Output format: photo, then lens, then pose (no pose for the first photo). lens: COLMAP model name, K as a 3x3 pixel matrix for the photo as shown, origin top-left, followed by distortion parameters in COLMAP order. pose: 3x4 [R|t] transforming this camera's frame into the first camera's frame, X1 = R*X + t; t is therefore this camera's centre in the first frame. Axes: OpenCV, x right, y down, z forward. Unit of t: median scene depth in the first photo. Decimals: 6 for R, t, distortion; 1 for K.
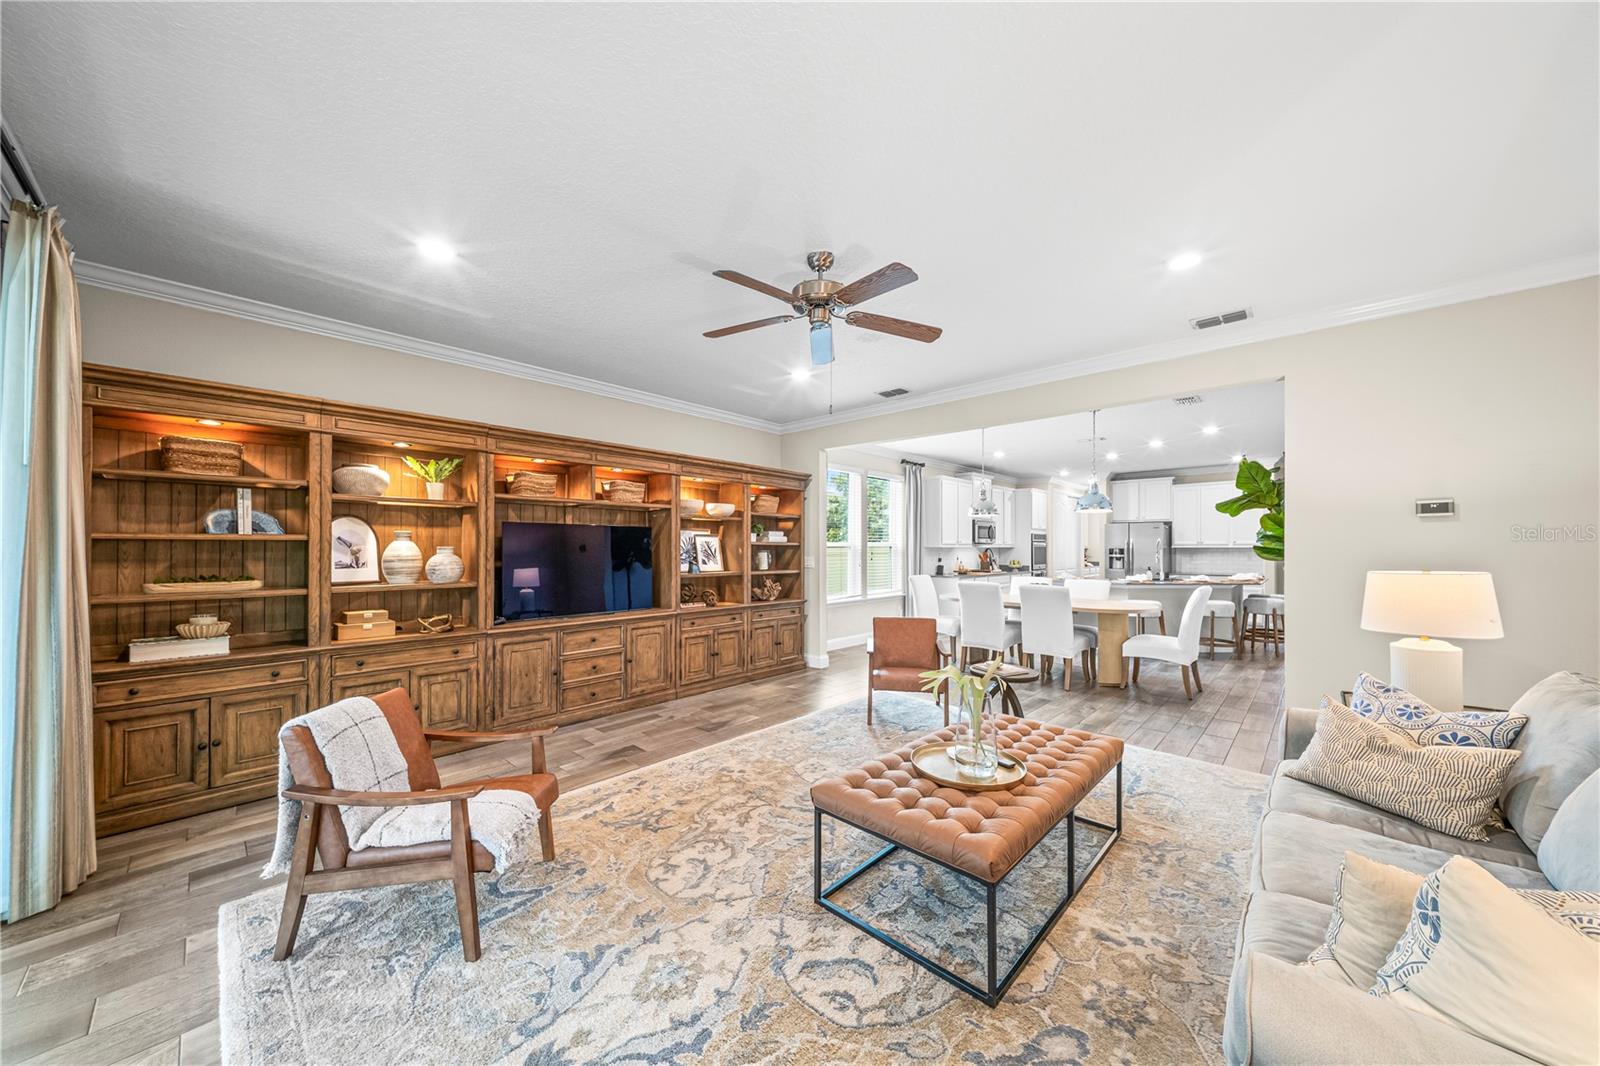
lens RADIAL K [[561.0, 0, 803.7], [0, 561.0, 540.8], [0, 0, 1]] dist [0.013359, -0.005170]
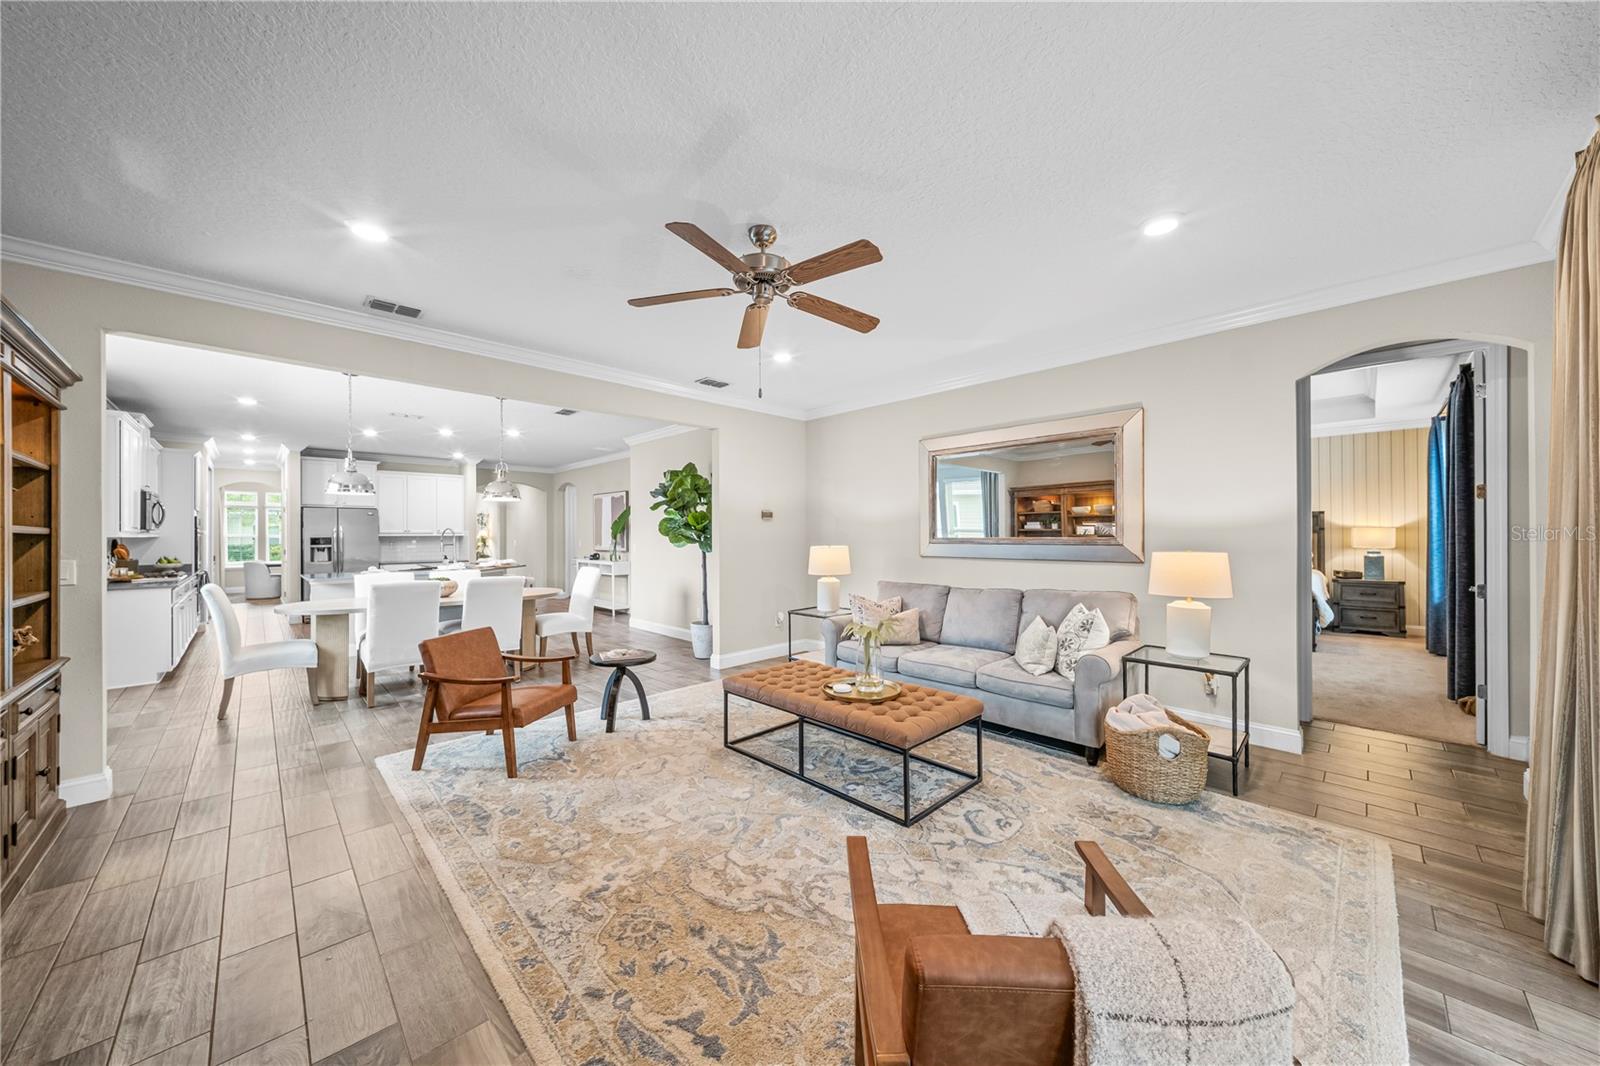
lens RADIAL K [[553.2, 0, 795.7], [0, 553.2, 534.1], [0, 0, 1]] dist [0.011501, -0.003601]
pose [[0.044170, -0.001980, 0.999022, -0.252733], [-0.007621, 0.999968, 0.002319, 0.001188], [-0.998995, -0.007716, 0.044153, 0.253850]]
